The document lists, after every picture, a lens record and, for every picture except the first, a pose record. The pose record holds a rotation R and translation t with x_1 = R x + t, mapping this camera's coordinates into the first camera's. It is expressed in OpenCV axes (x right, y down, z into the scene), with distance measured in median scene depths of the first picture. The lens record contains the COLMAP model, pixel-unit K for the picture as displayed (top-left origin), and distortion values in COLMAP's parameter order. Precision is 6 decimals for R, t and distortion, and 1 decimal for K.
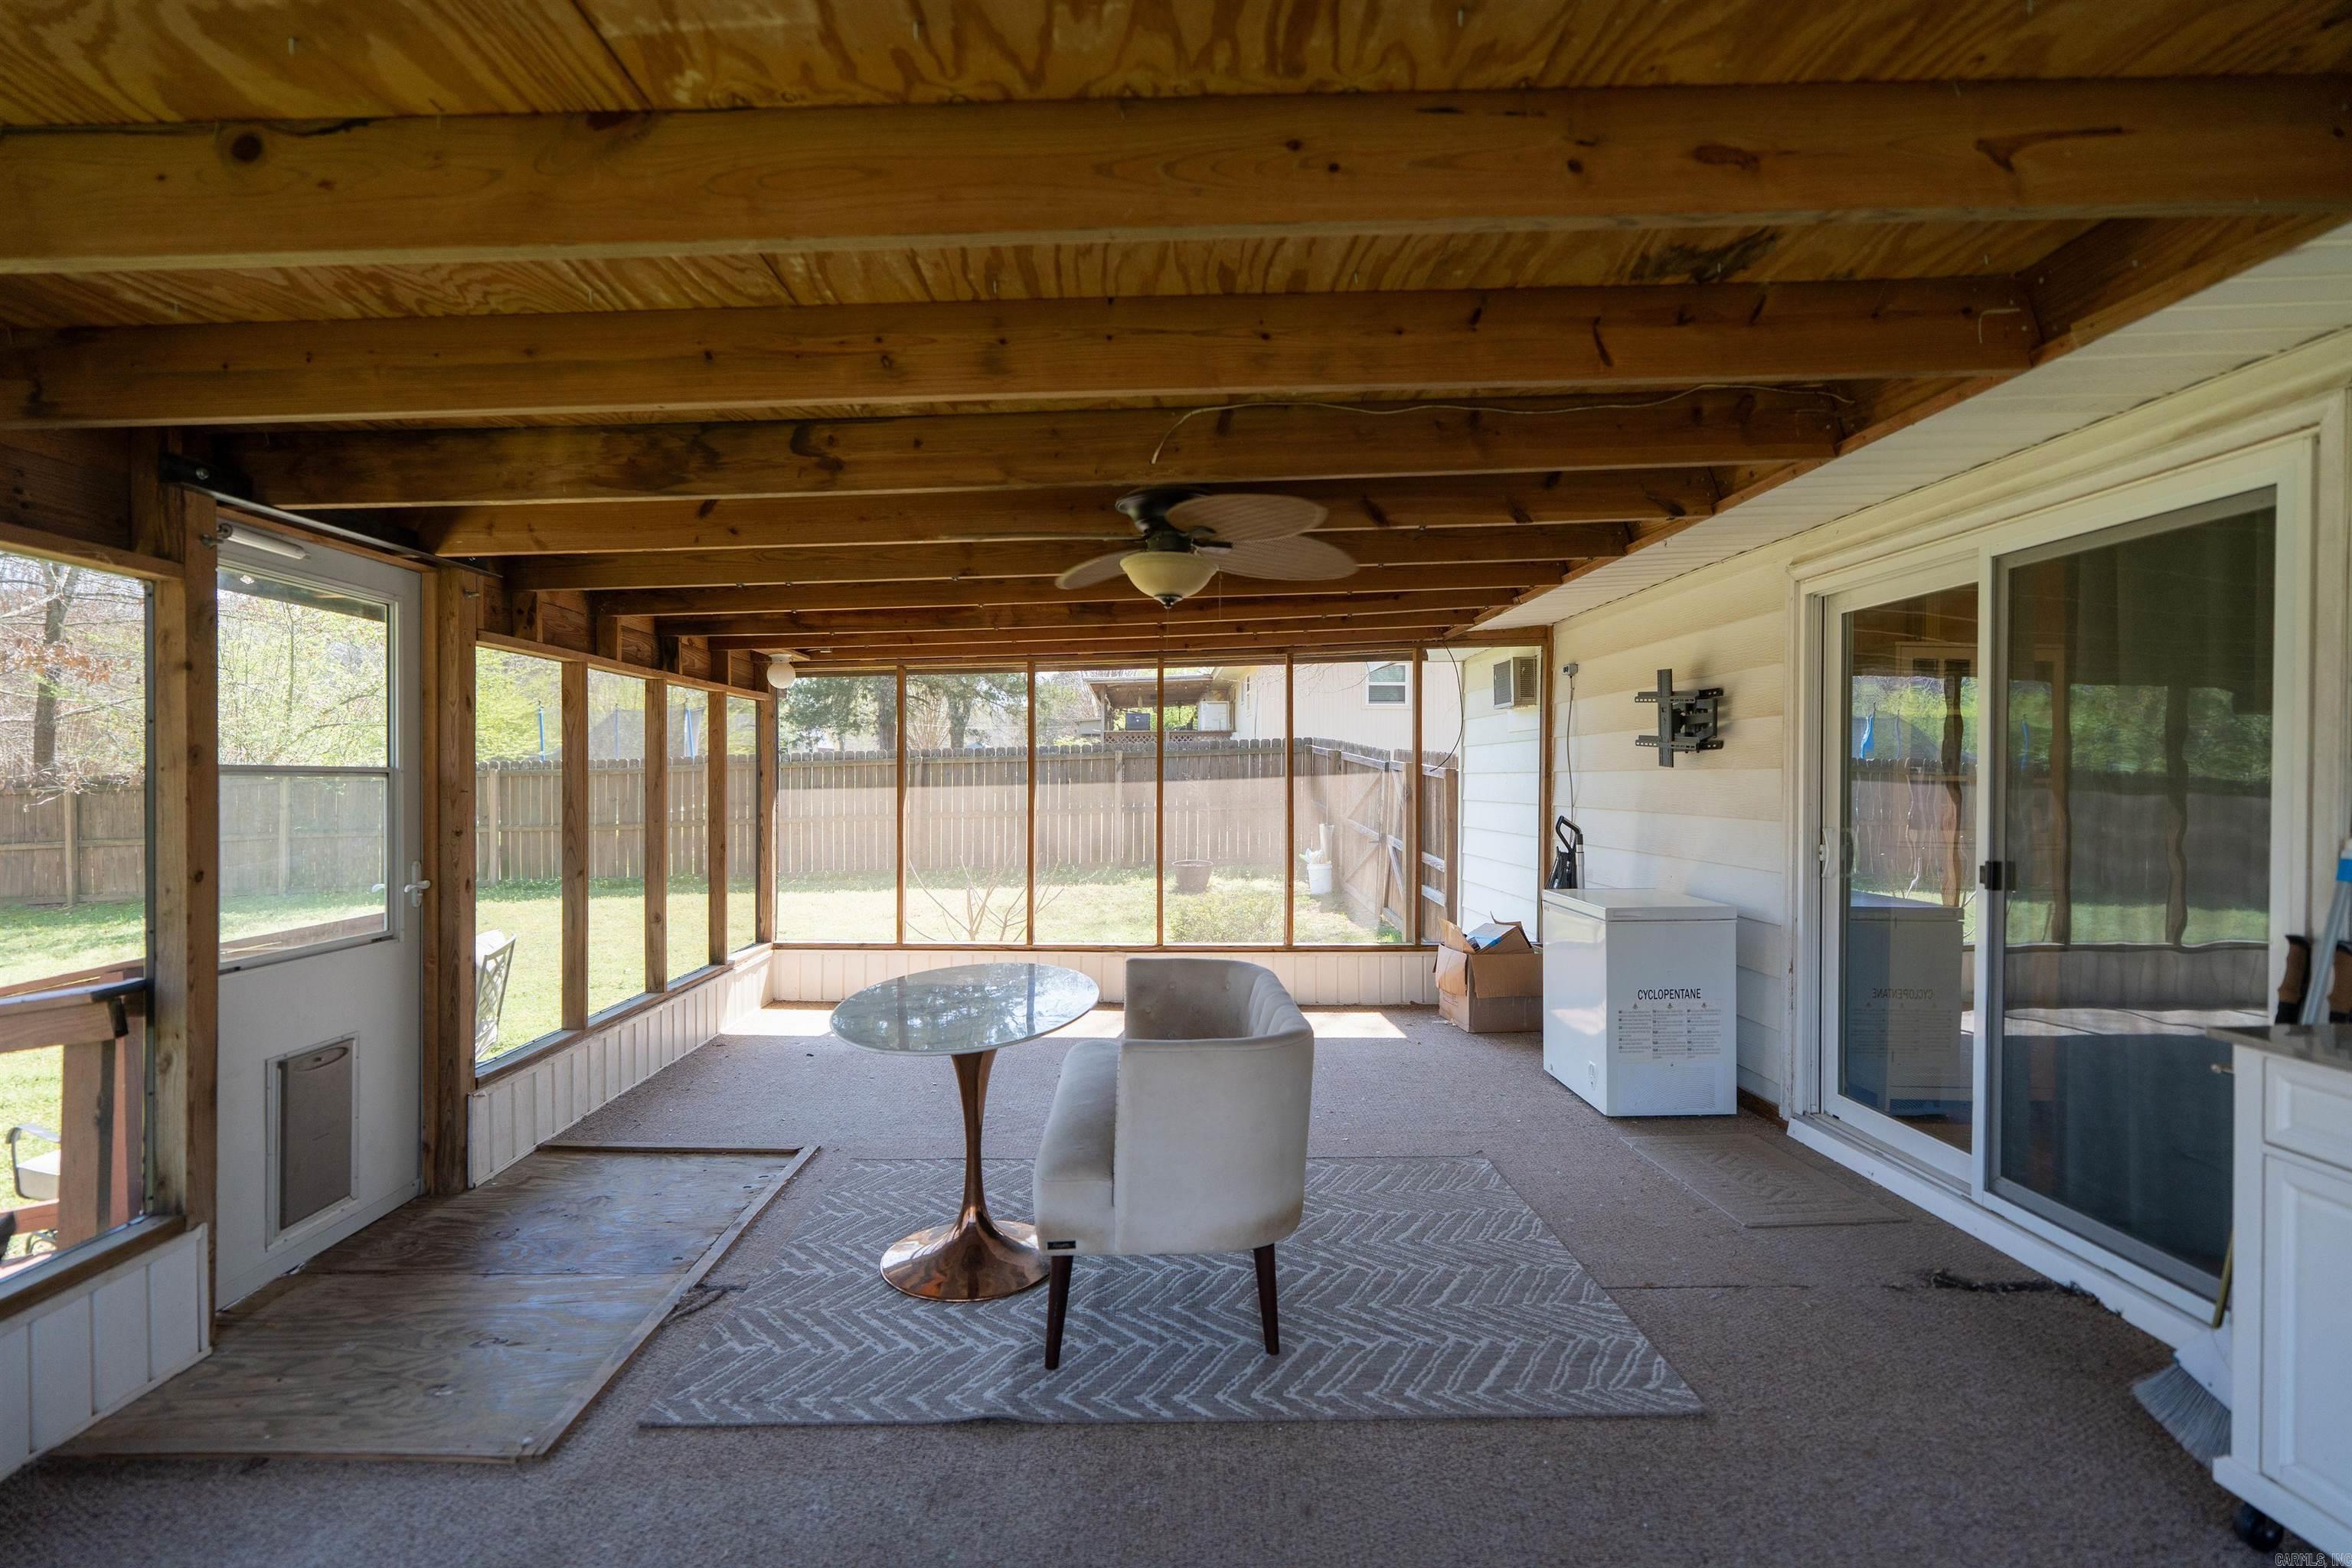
lens RADIAL K [[1071.0, 0, 1171.9], [0, 1071.0, 780.6], [0, 0, 1]] dist [-0.012214, 0.000242]
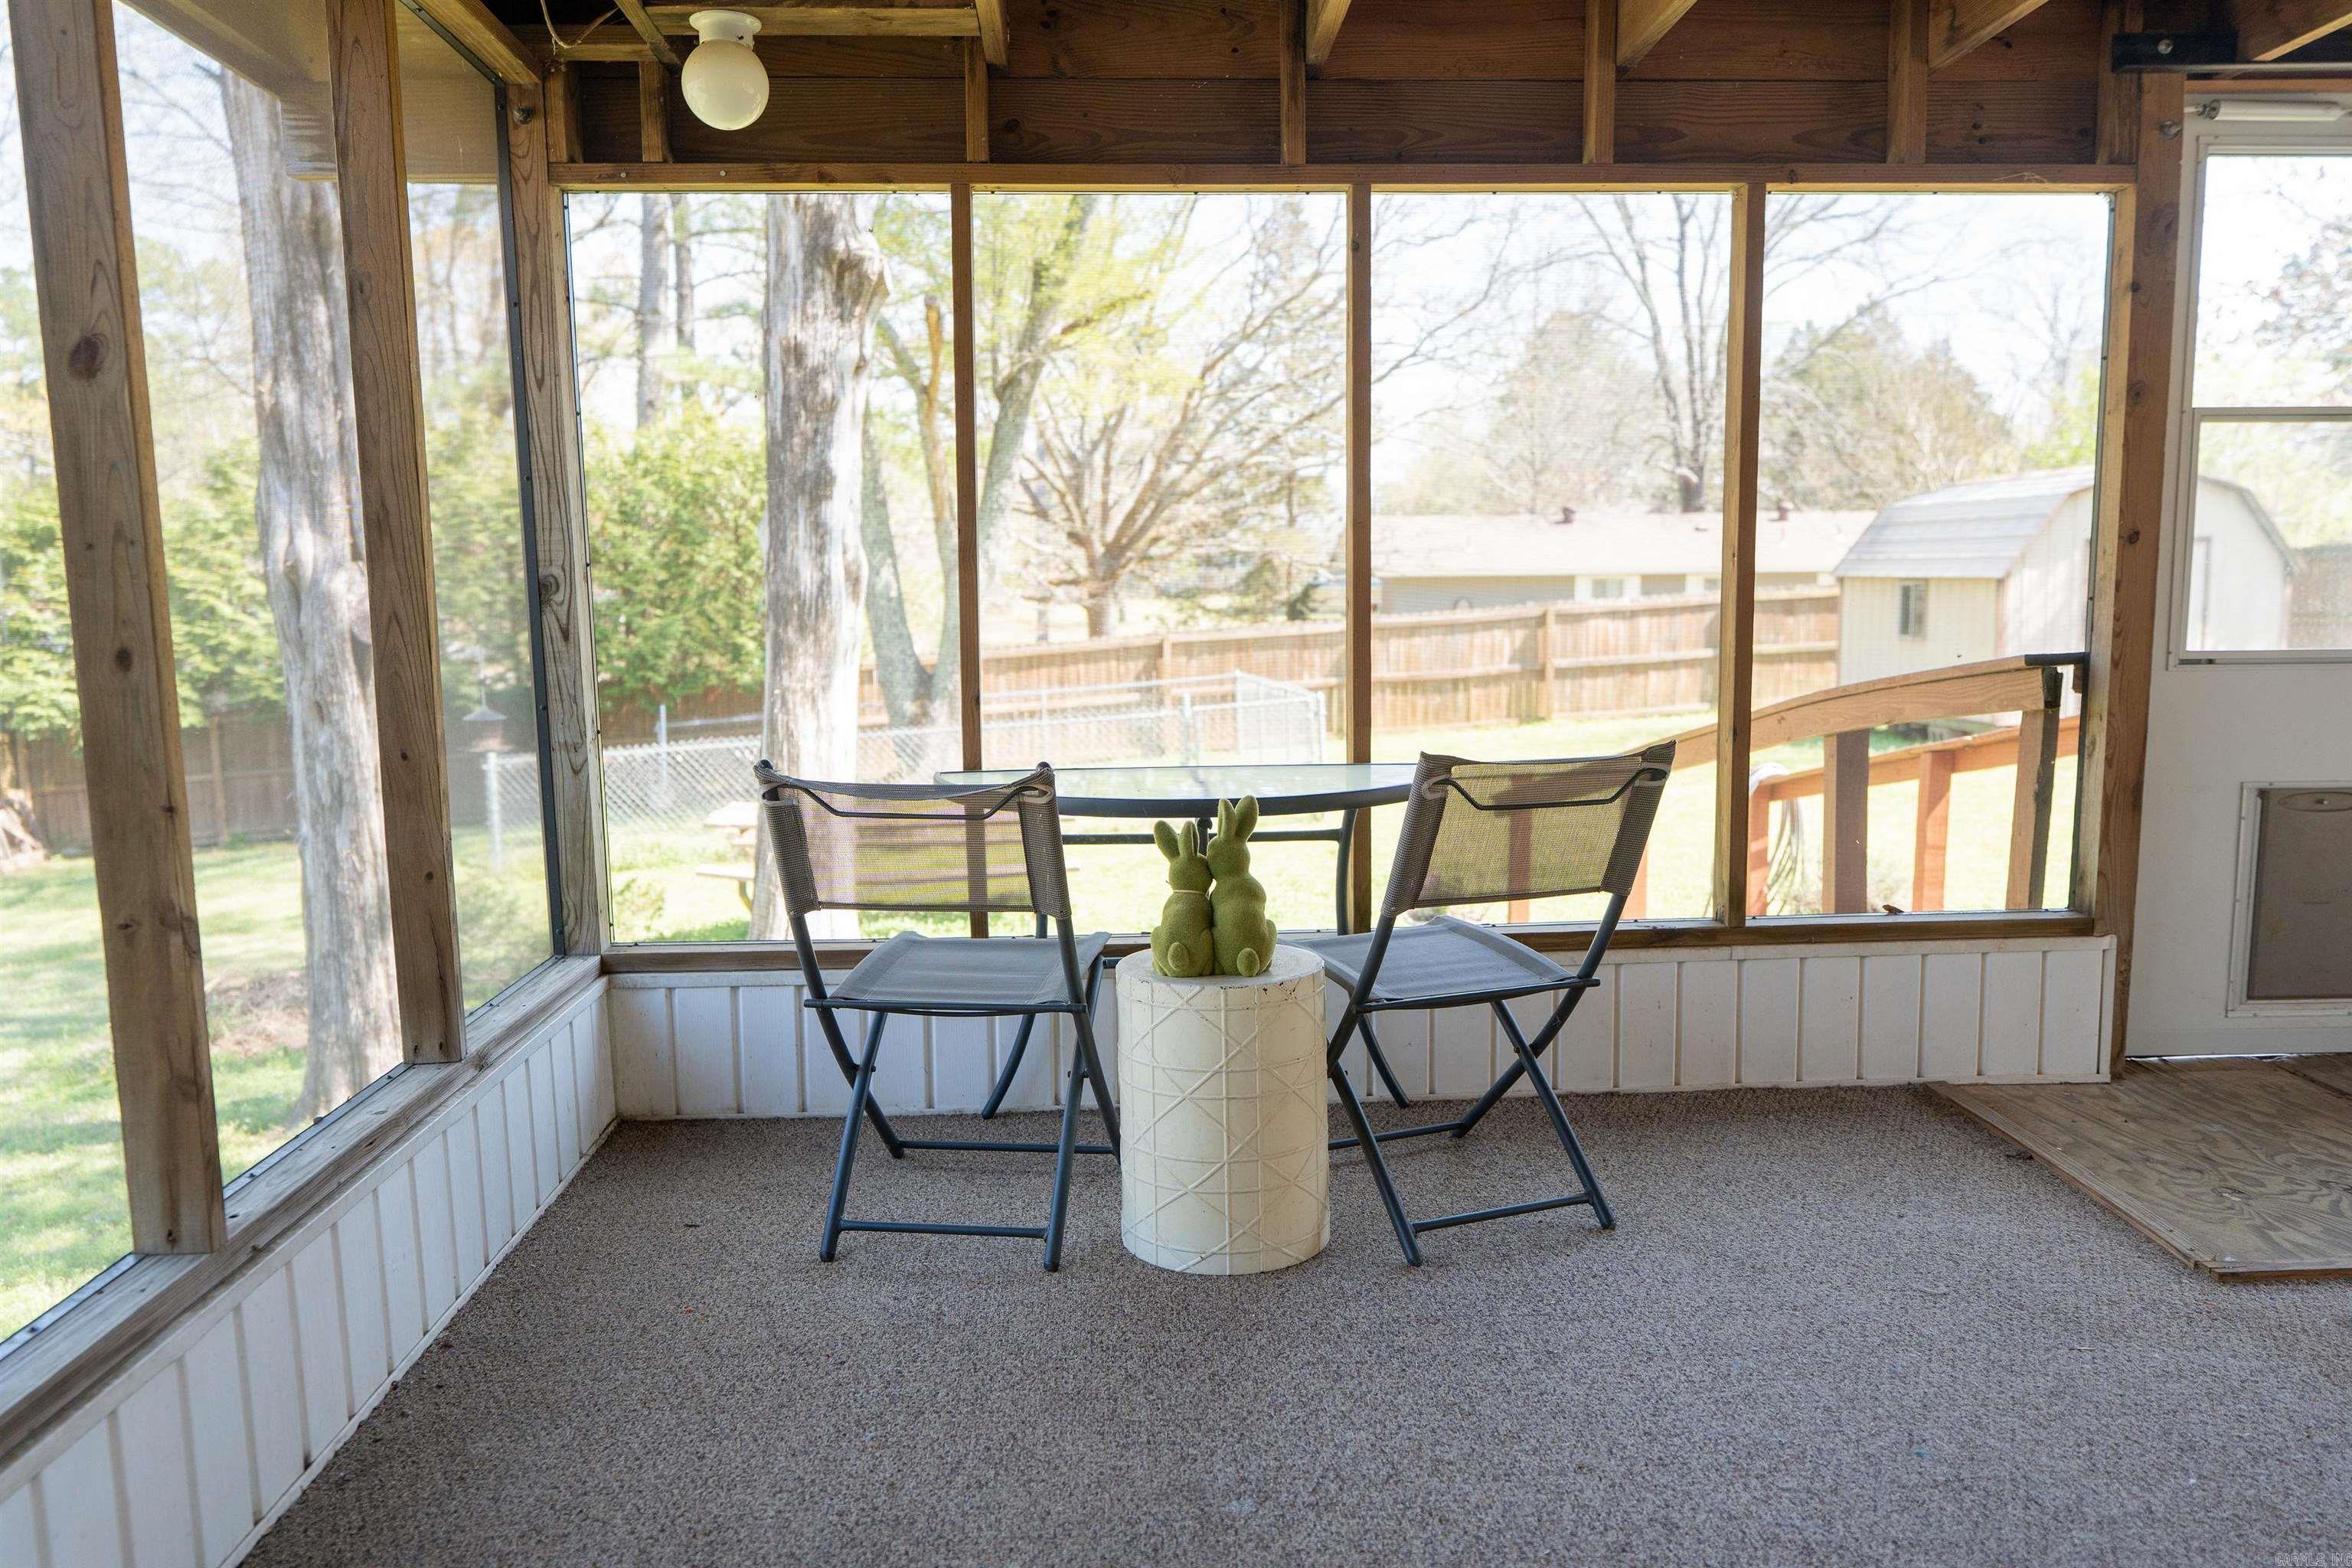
lens RADIAL K [[1764.4, 0, 1176.0], [0, 1764.4, 784.0], [0, 0, 1]] dist [-0.004269, 0.007382]
pose [[0.019356, 0.124875, -0.991984, 0.511194], [0.009875, 0.992097, 0.125082, 0.102523], [0.999764, -0.012217, 0.017970, 0.196337]]
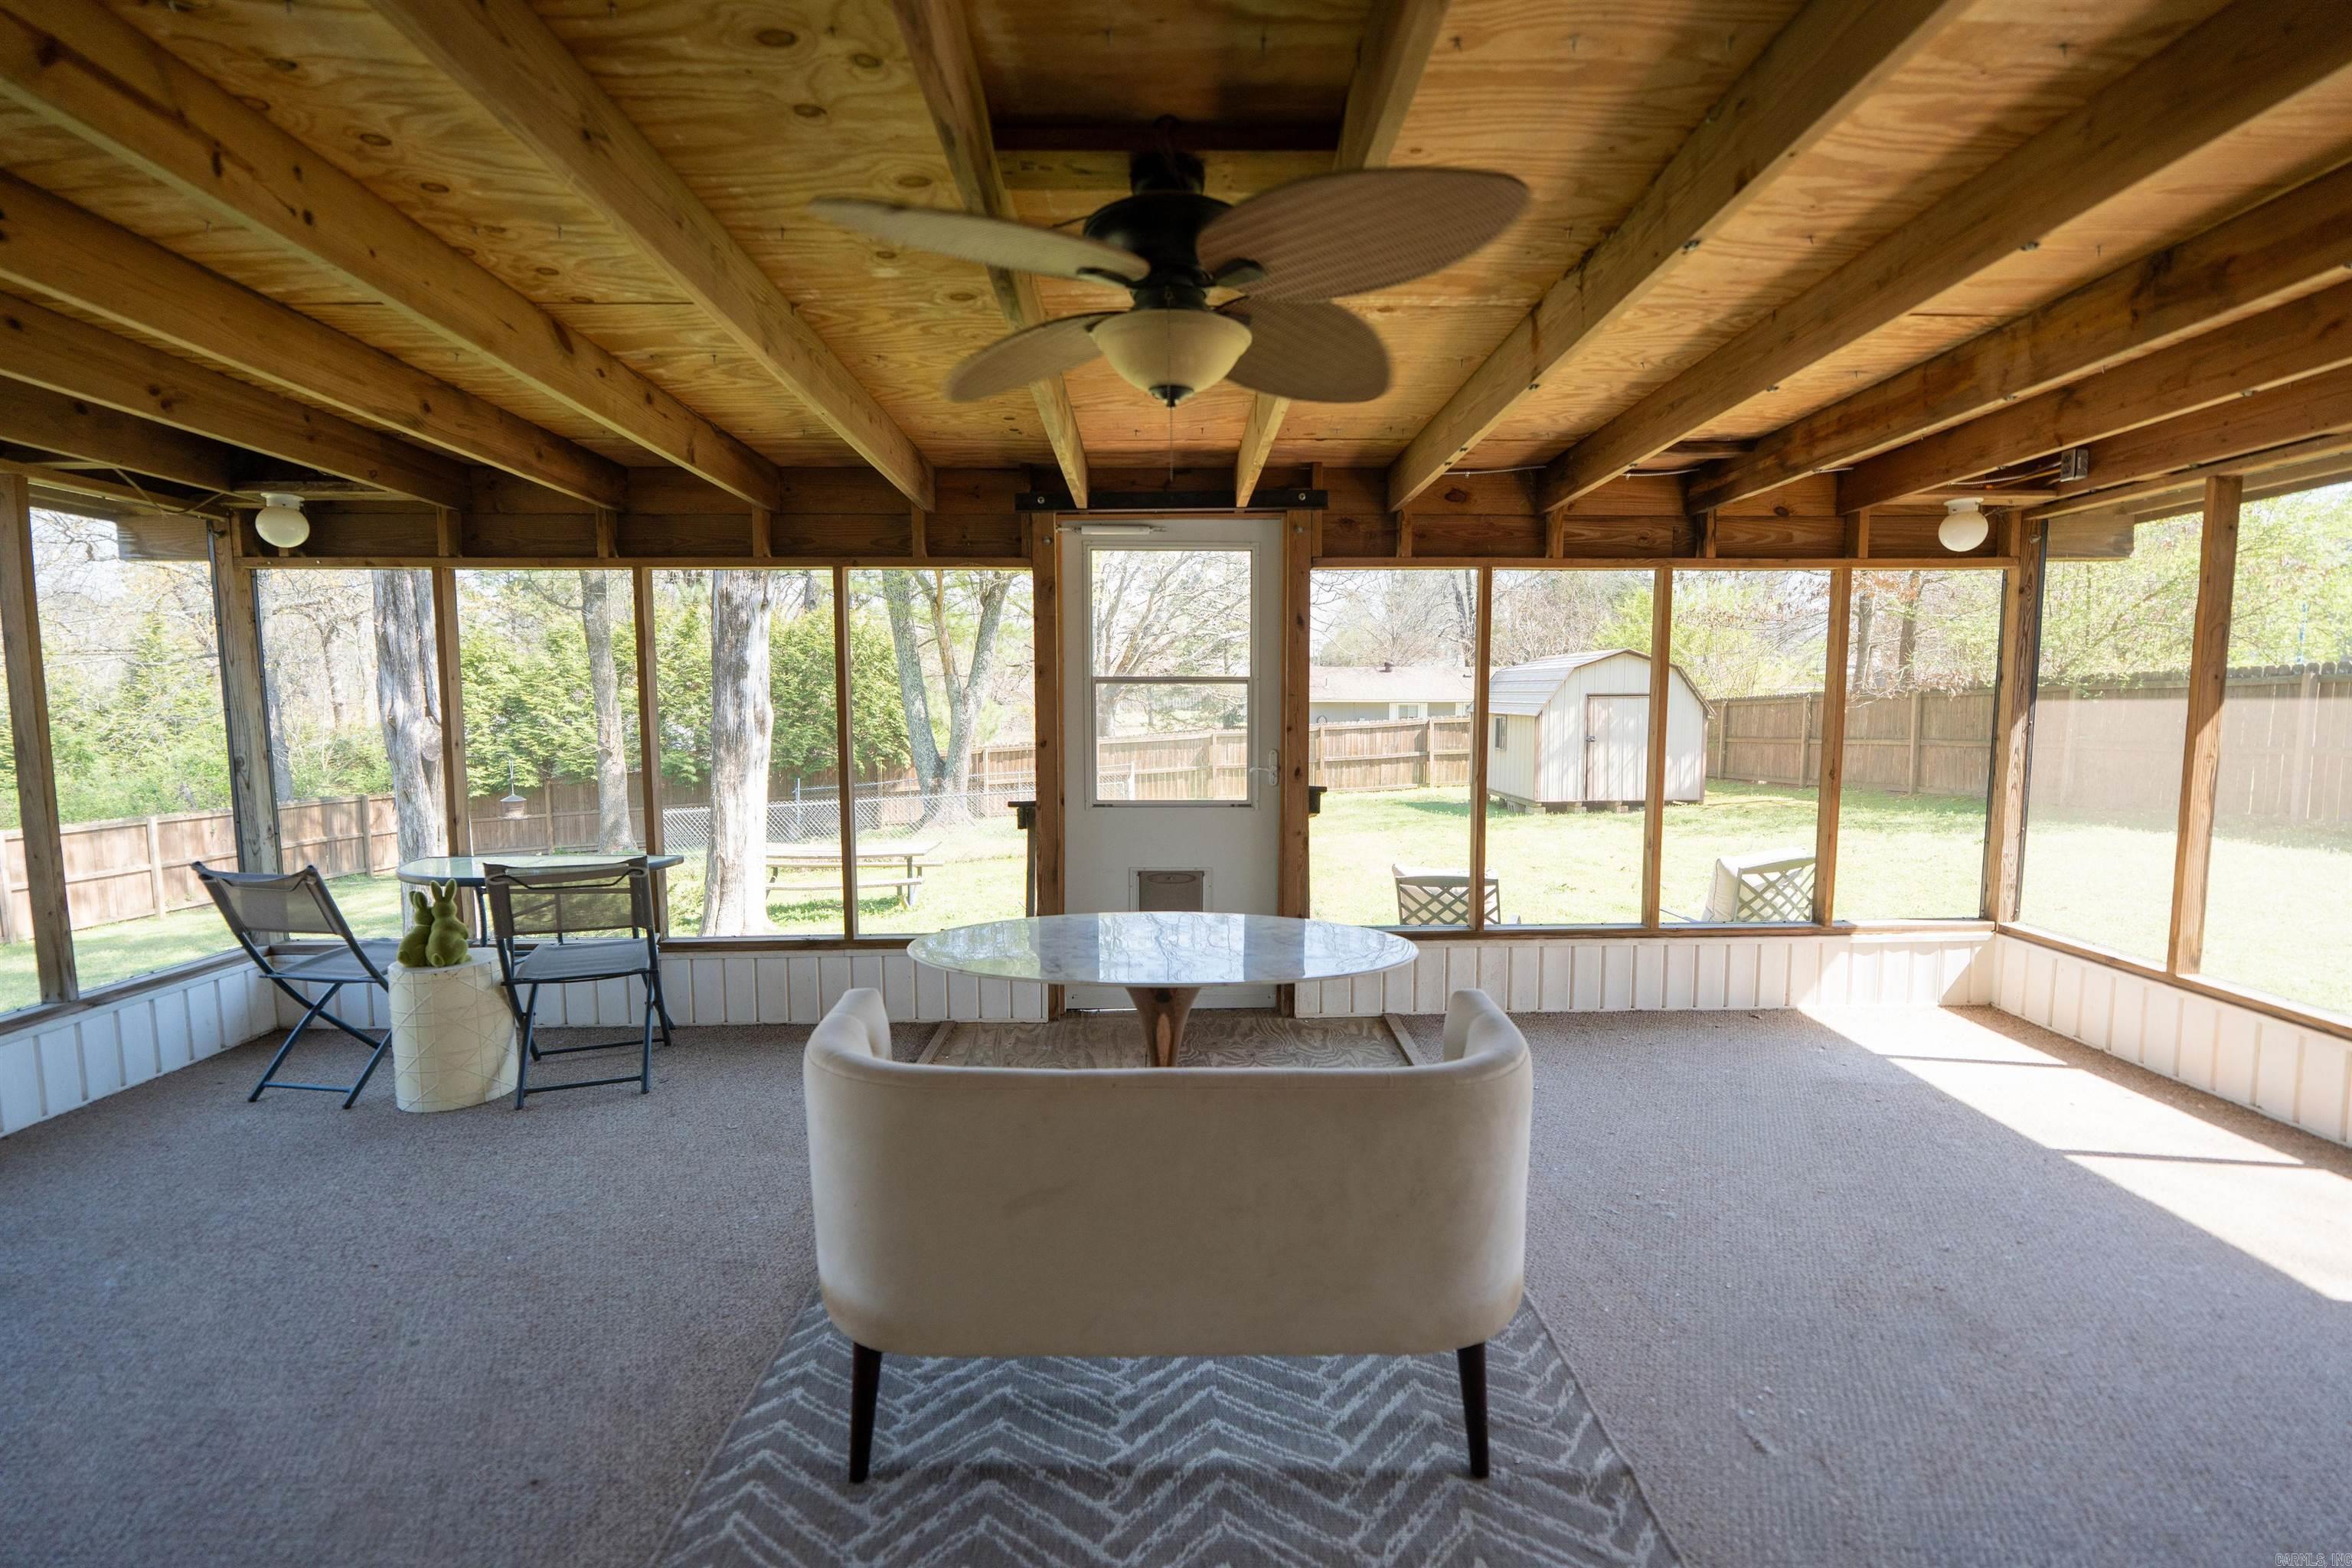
lens RADIAL K [[1059.0, 0, 1175.3], [0, 1059.0, 779.1], [0, 0, 1]] dist [-0.009186, 0.003172]
pose [[-0.003487, 0.085863, -0.996301, 0.768882], [0.000850, 0.996307, 0.085860, 0.001928], [0.999994, -0.000547, -0.003547, 1.221459]]
